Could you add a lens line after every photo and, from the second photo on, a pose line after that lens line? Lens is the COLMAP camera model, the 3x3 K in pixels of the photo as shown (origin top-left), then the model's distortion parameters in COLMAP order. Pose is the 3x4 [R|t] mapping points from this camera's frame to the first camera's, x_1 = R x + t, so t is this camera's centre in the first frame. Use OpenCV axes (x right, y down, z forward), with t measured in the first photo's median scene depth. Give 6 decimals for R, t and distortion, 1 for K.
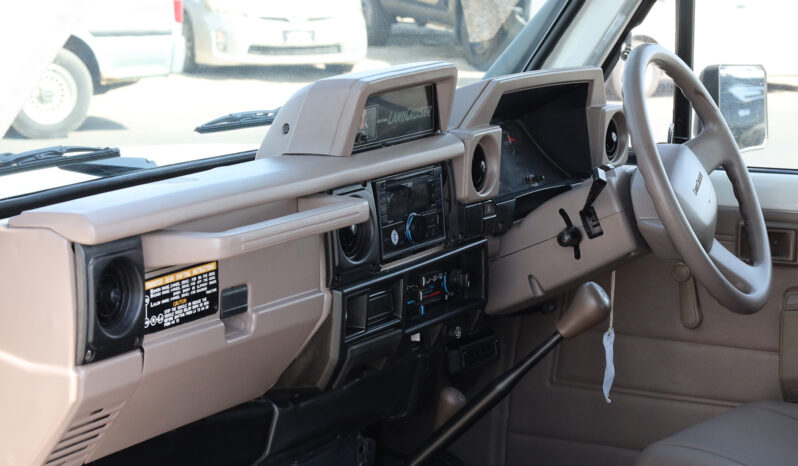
lens RADIAL K [[2009.5, 0, 399.0], [0, 2009.5, 233.0], [0, 0, 1]] dist [0.513160, 0.024892]
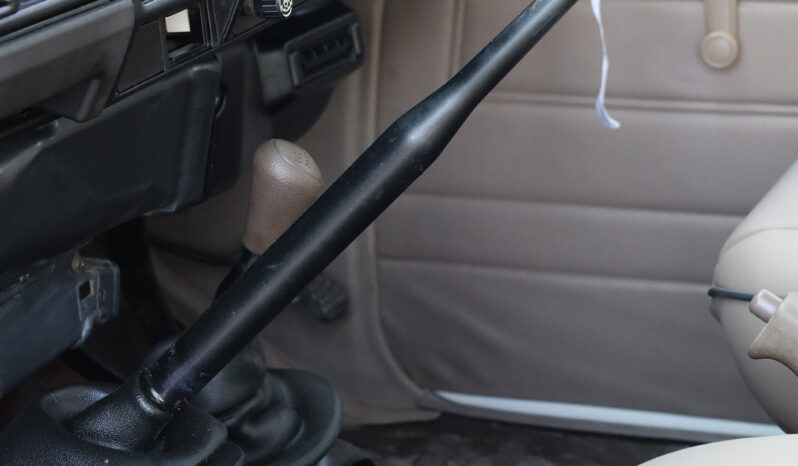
lens RADIAL K [[1359.3, 0, 399.0], [0, 1359.3, 233.0], [0, 0, 1]] dist [-0.006292, 0.004753]
pose [[0.985867, -0.098701, 0.135367, 0.010230], [0.071647, 0.978800, 0.191878, 0.042279], [-0.151436, -0.179468, 0.972038, 0.701534]]
